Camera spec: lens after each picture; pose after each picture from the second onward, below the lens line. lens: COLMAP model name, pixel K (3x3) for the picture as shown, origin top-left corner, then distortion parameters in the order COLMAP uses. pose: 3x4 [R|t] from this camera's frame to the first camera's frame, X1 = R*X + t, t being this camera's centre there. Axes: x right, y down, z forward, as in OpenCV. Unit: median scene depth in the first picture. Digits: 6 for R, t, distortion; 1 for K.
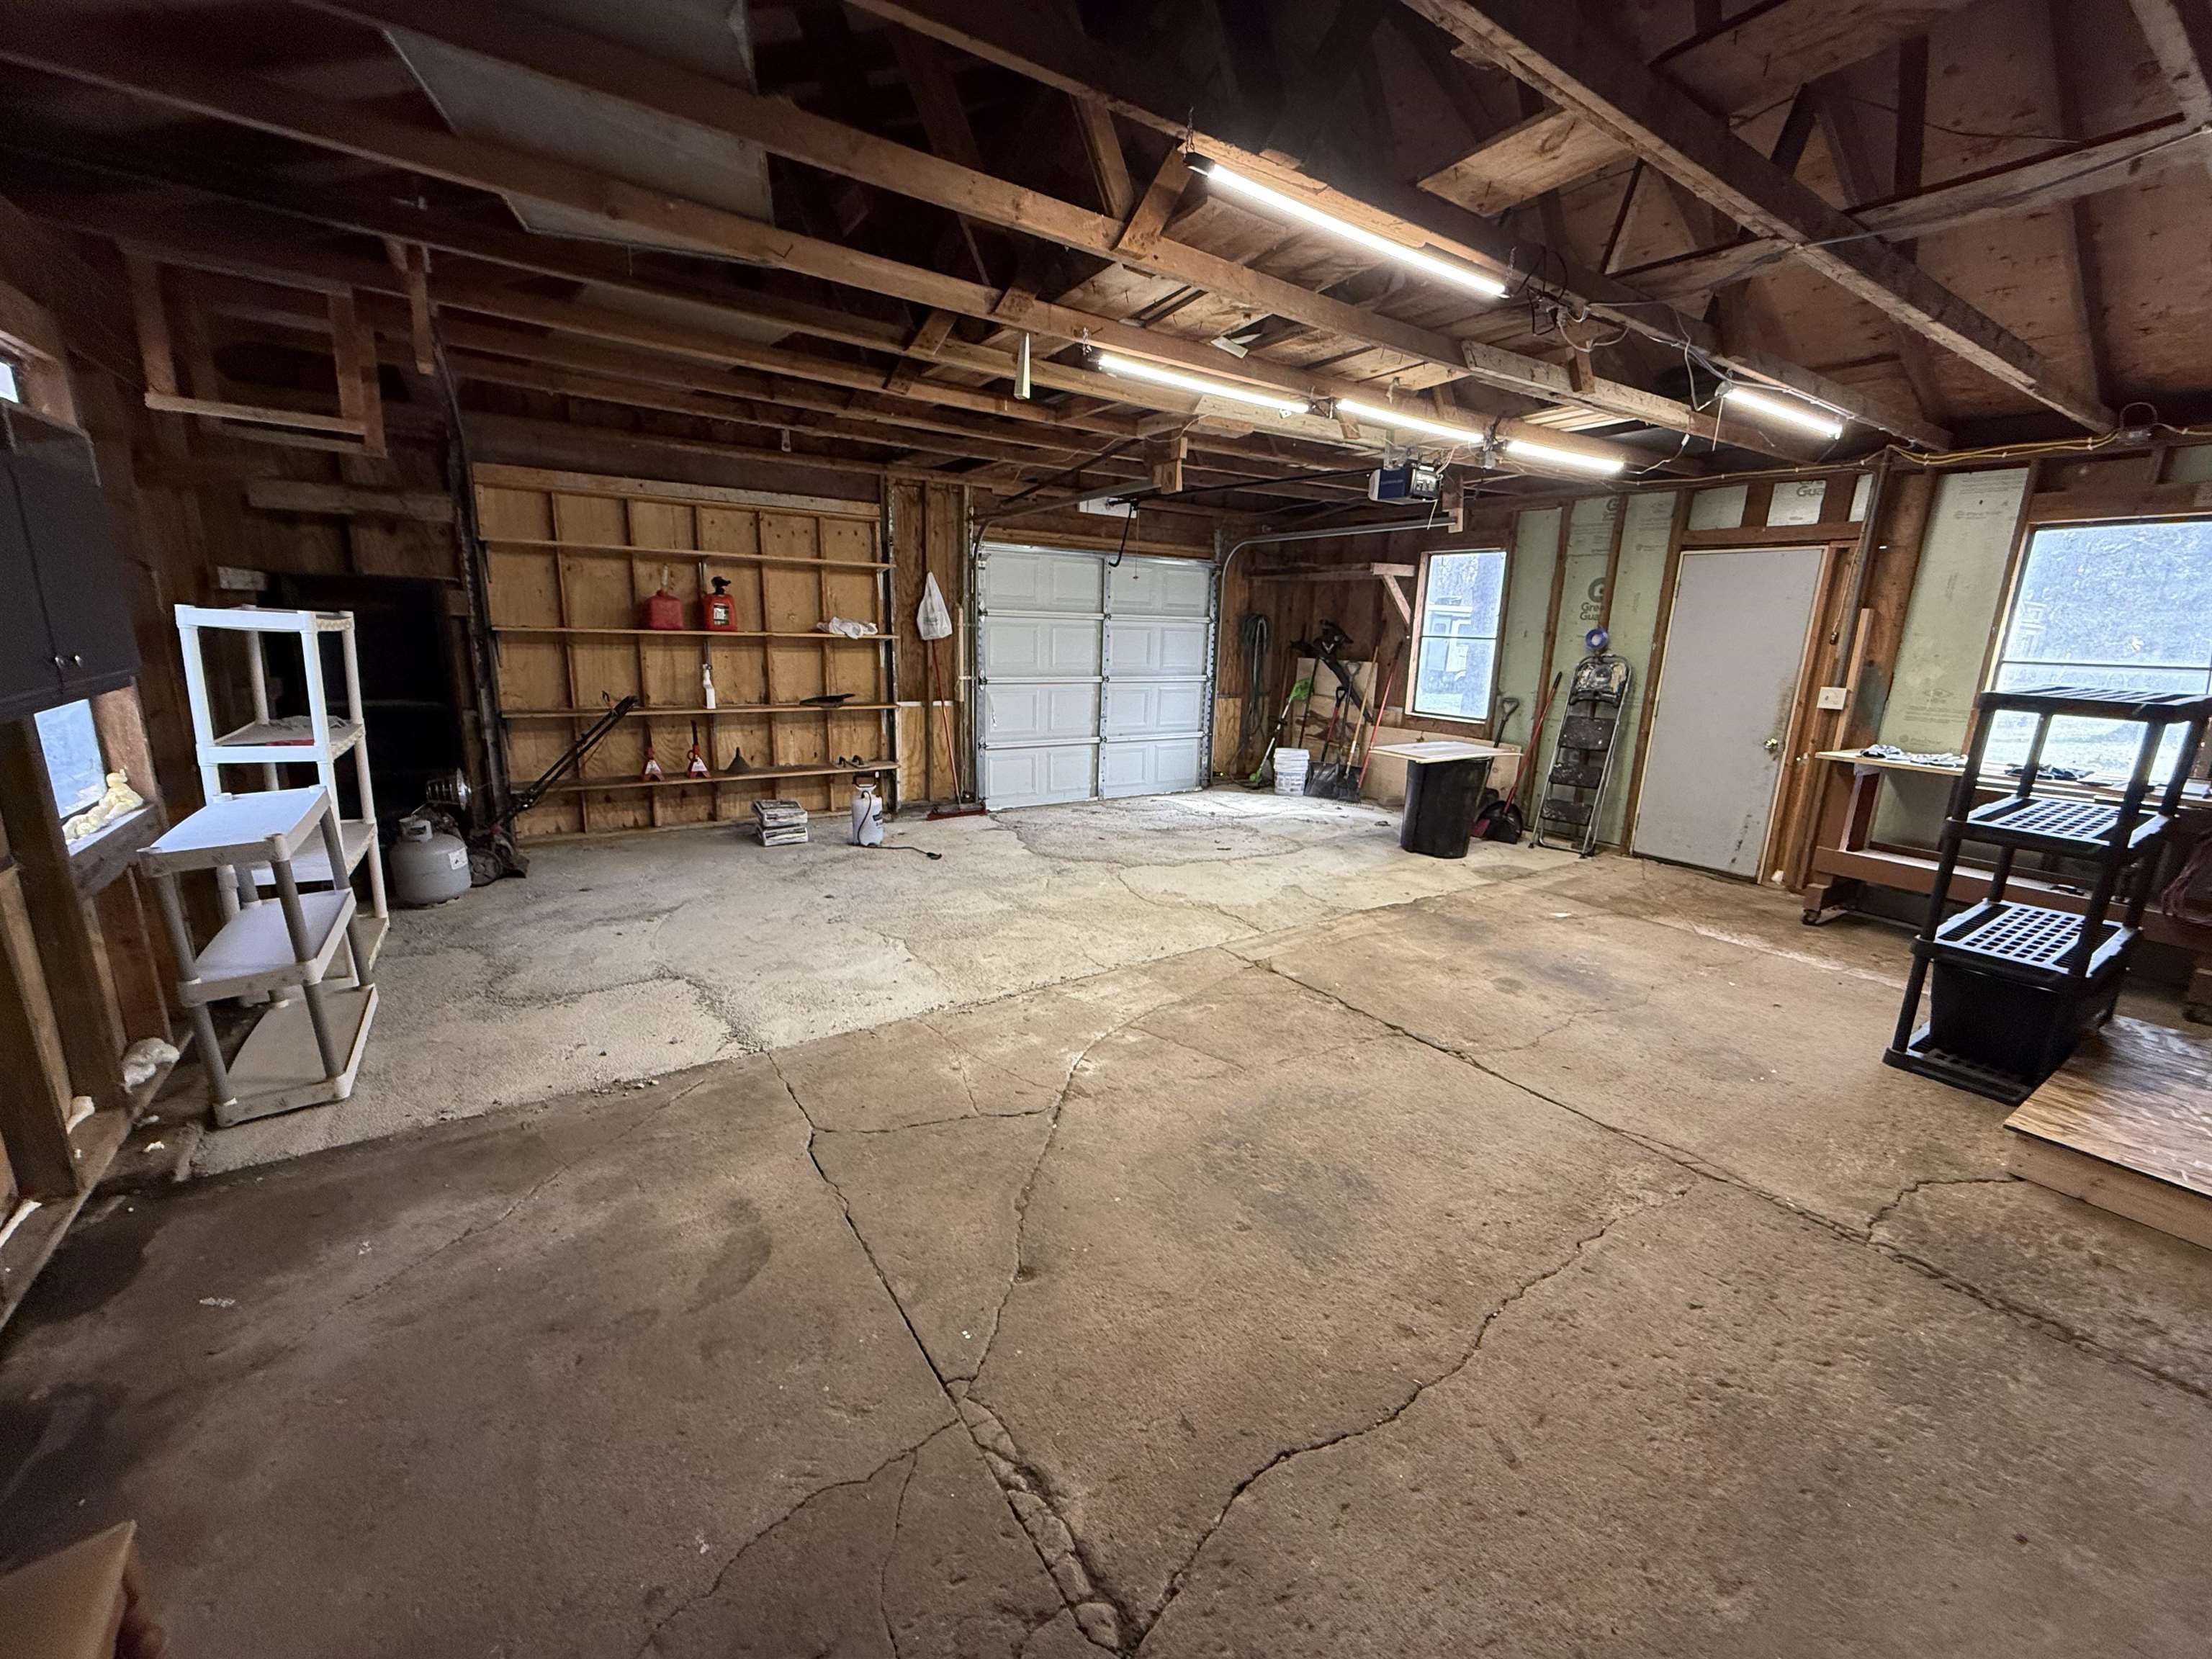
lens RADIAL K [[884.9, 0, 1100.3], [0, 884.9, 829.1], [0, 0, 1]] dist [-0.000780, 0.000203]
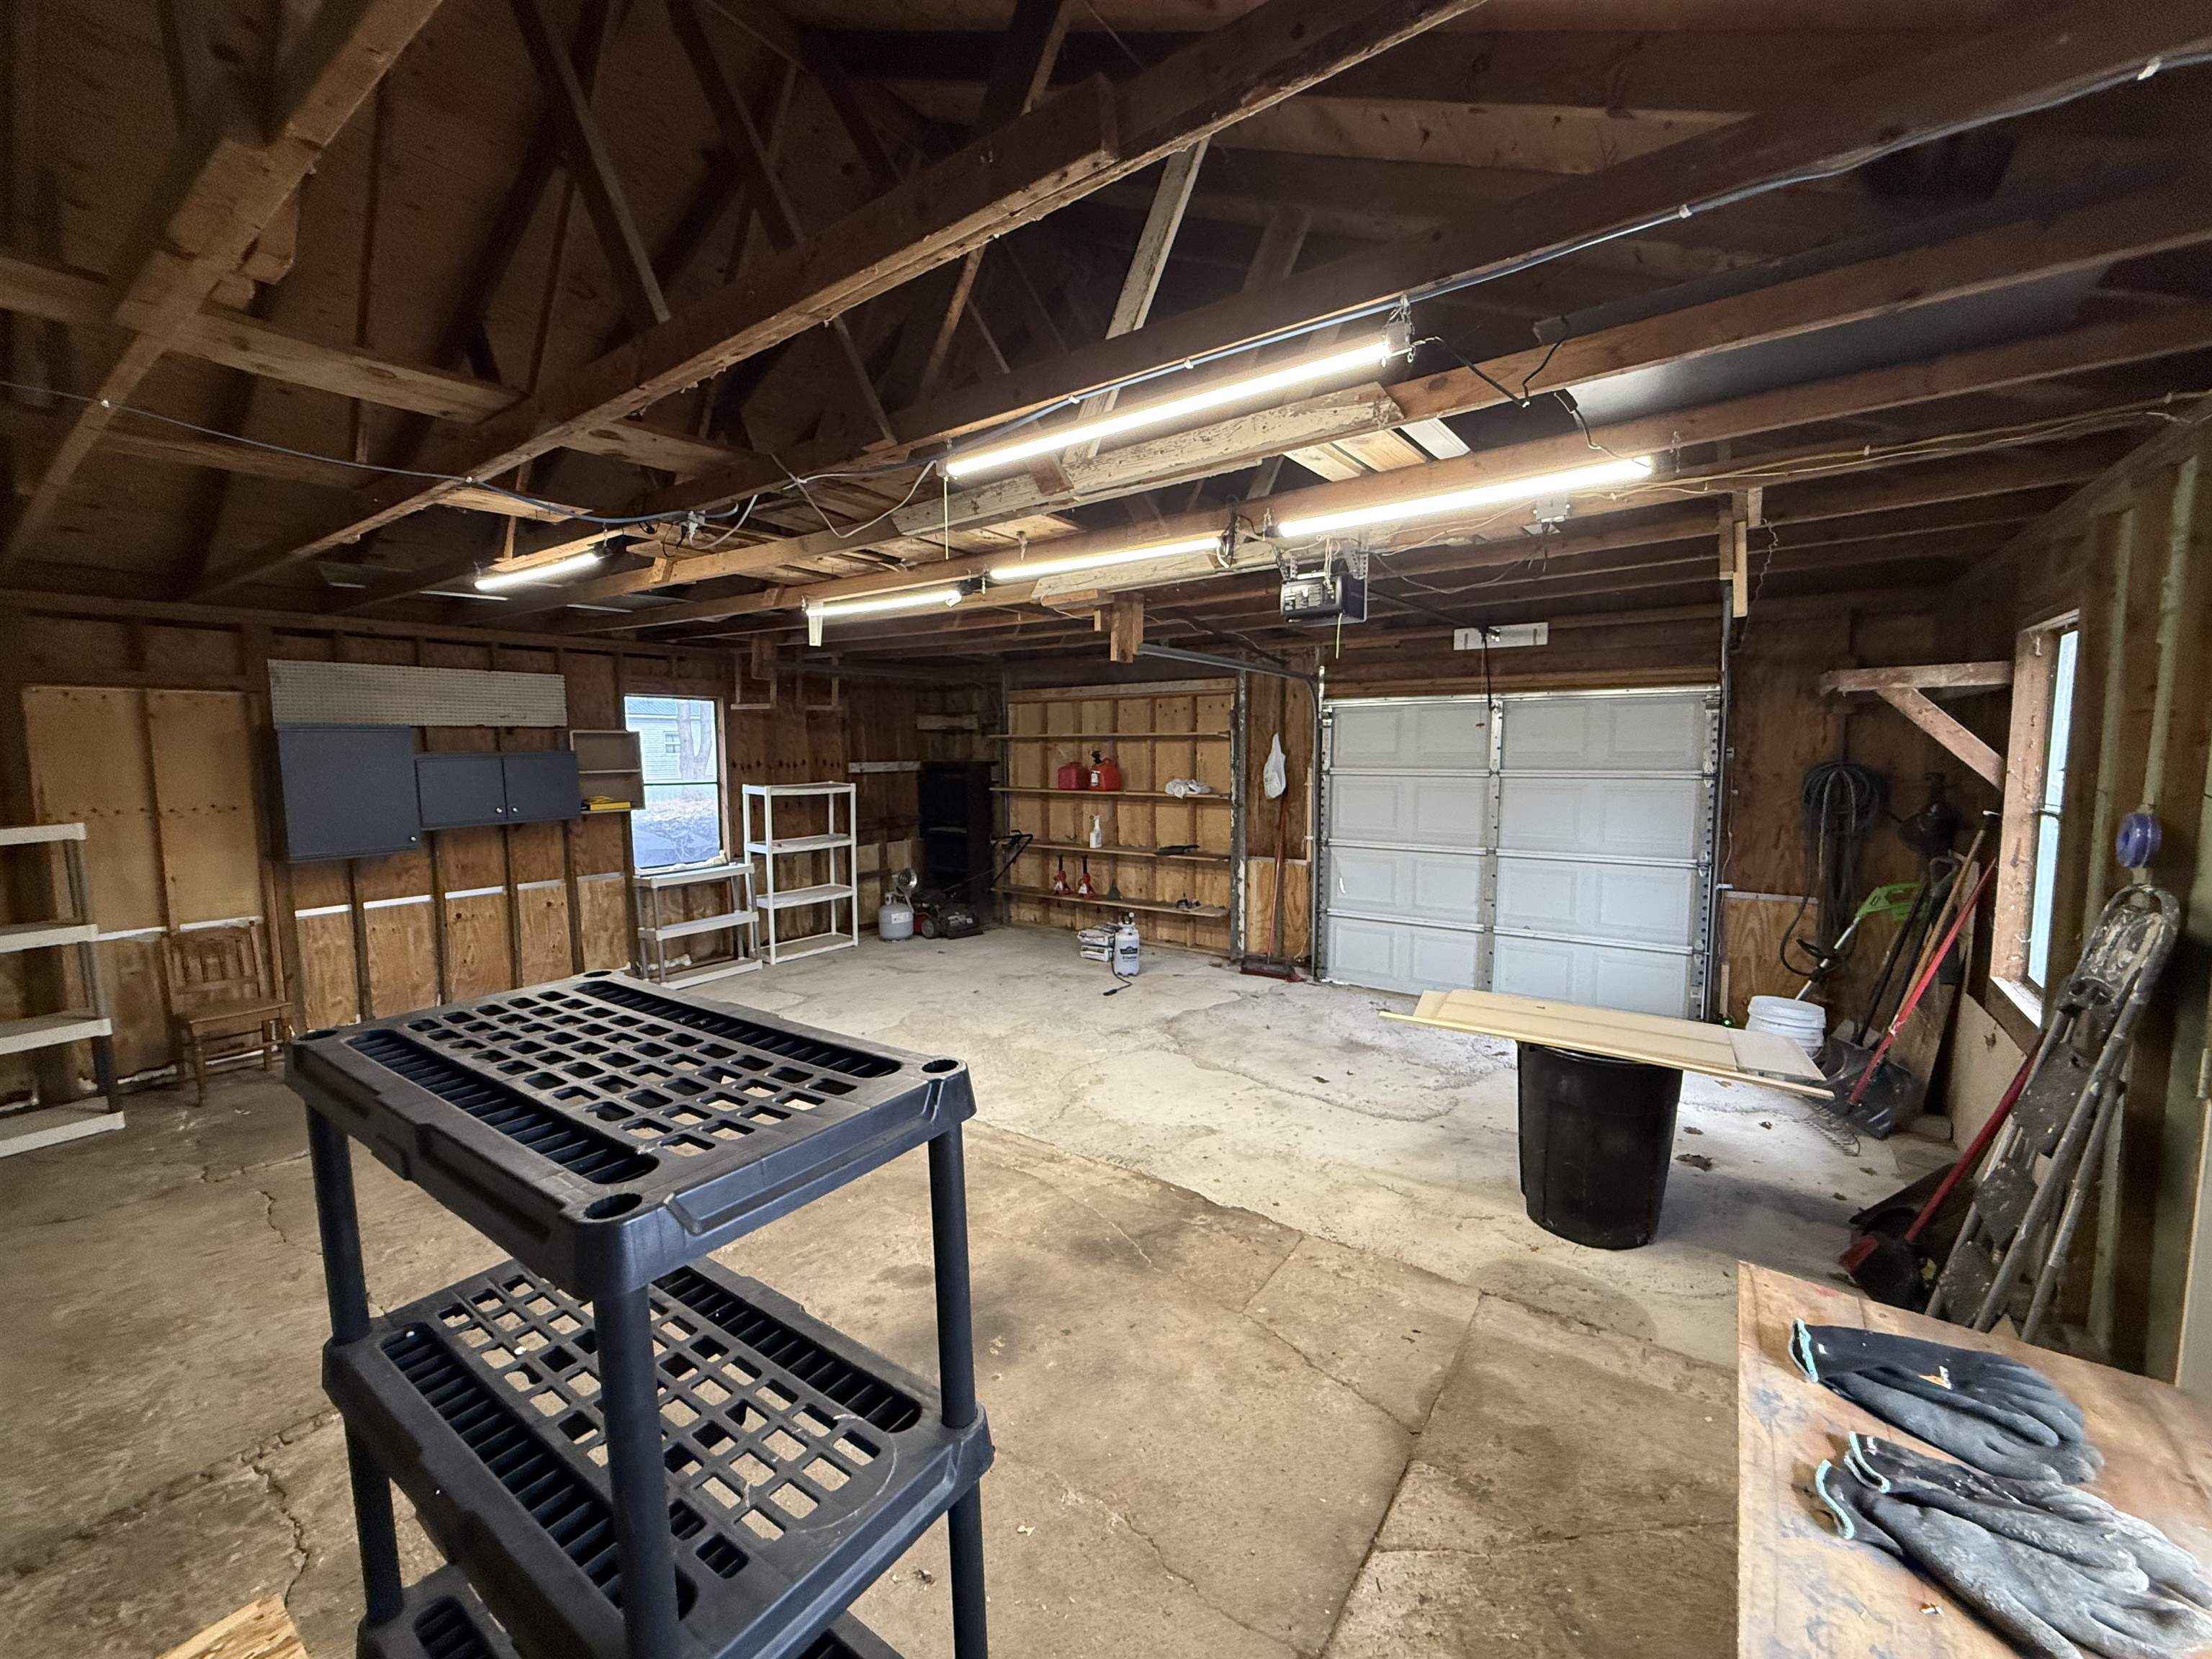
lens RADIAL K [[884.9, 0, 1100.3], [0, 884.9, 829.1], [0, 0, 1]] dist [-0.000780, 0.000203]
pose [[0.348239, 0.053227, -0.935893, 0.836529], [-0.194310, 0.980801, -0.016520, -0.150417], [0.917046, 0.187606, 0.351896, 0.563626]]
